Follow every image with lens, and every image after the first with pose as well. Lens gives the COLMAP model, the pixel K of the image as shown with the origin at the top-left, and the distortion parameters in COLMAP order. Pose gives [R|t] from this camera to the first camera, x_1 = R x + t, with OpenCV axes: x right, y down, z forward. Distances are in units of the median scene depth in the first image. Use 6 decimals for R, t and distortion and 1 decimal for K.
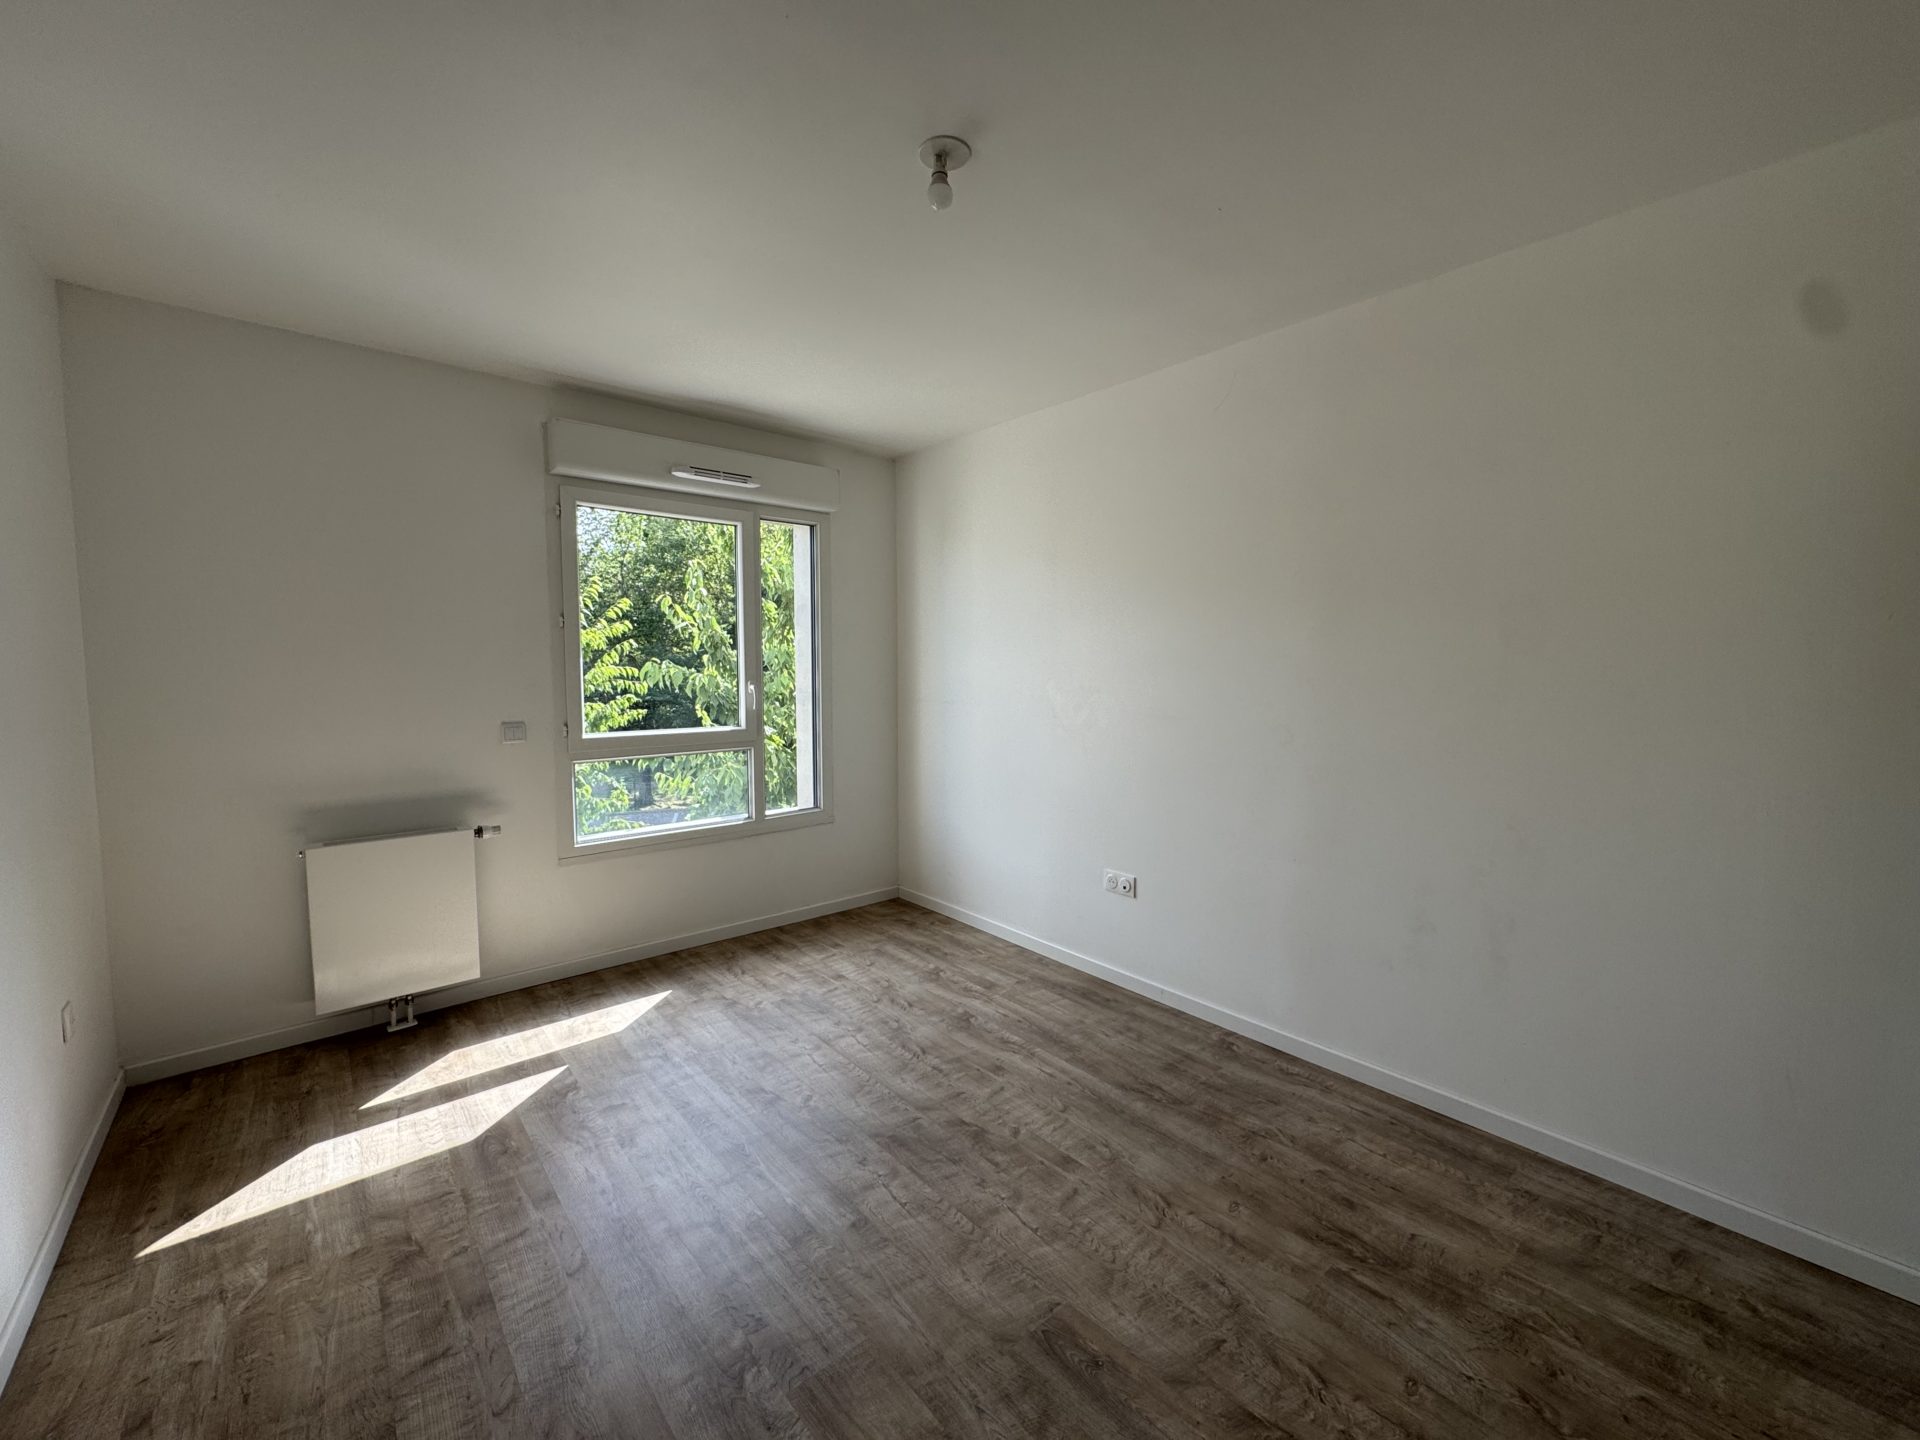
lens RADIAL K [[766.1, 0, 957.6], [0, 766.1, 718.8], [0, 0, 1]] dist [-0.001957, 0.000605]
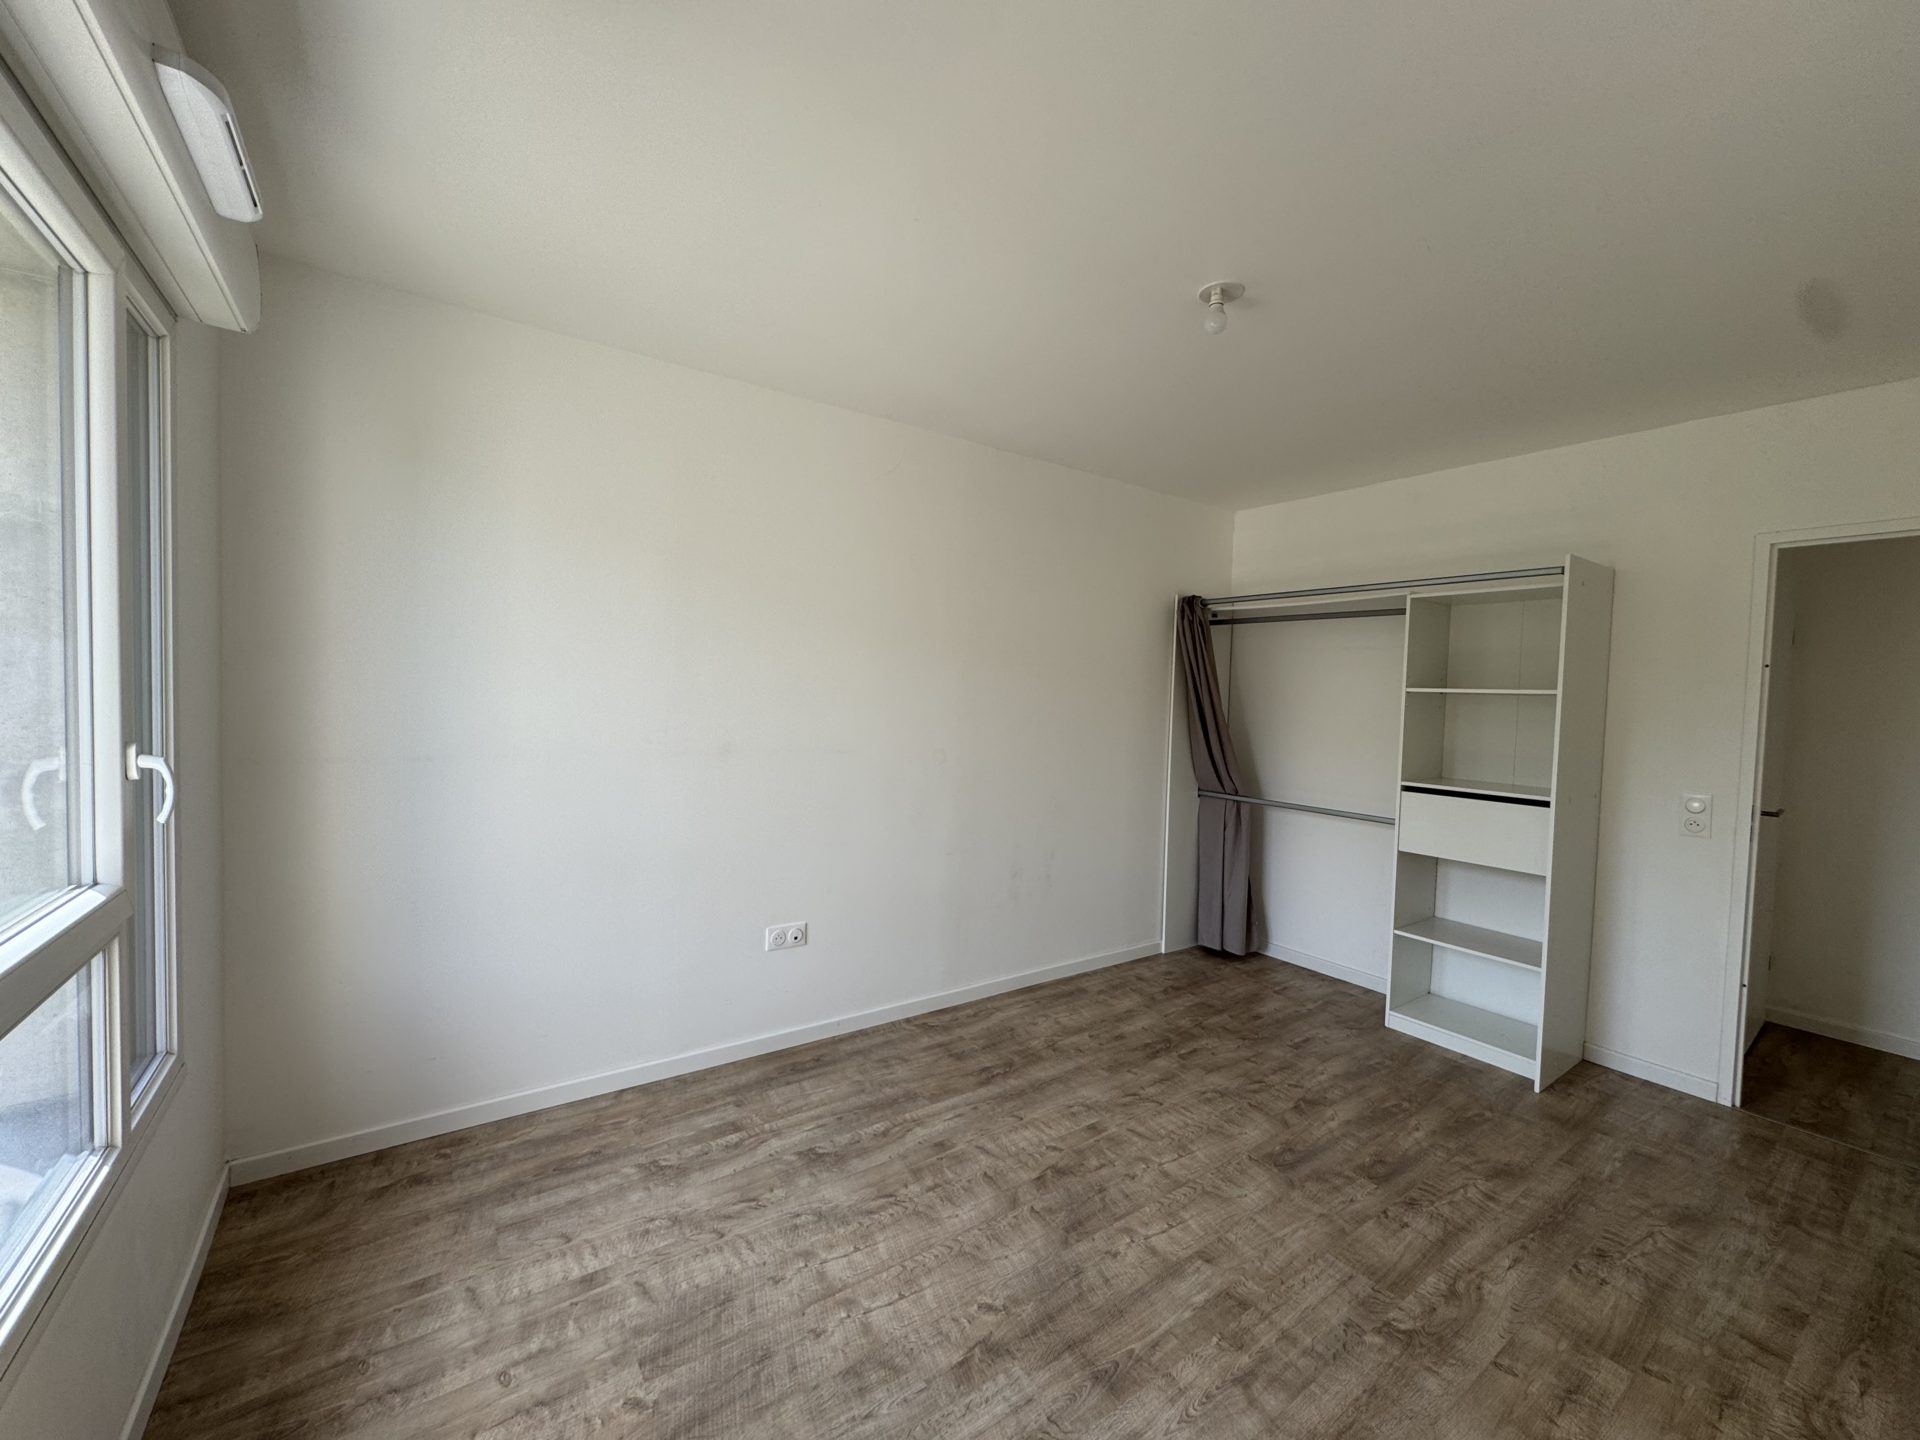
lens RADIAL K [[766.1, 0, 957.6], [0, 766.1, 718.8], [0, 0, 1]] dist [-0.001957, 0.000605]
pose [[0.092570, -0.033453, 0.995144, -0.816534], [0.041482, 0.998697, 0.029713, -0.078323], [-0.994842, 0.038530, 0.093838, 0.846713]]
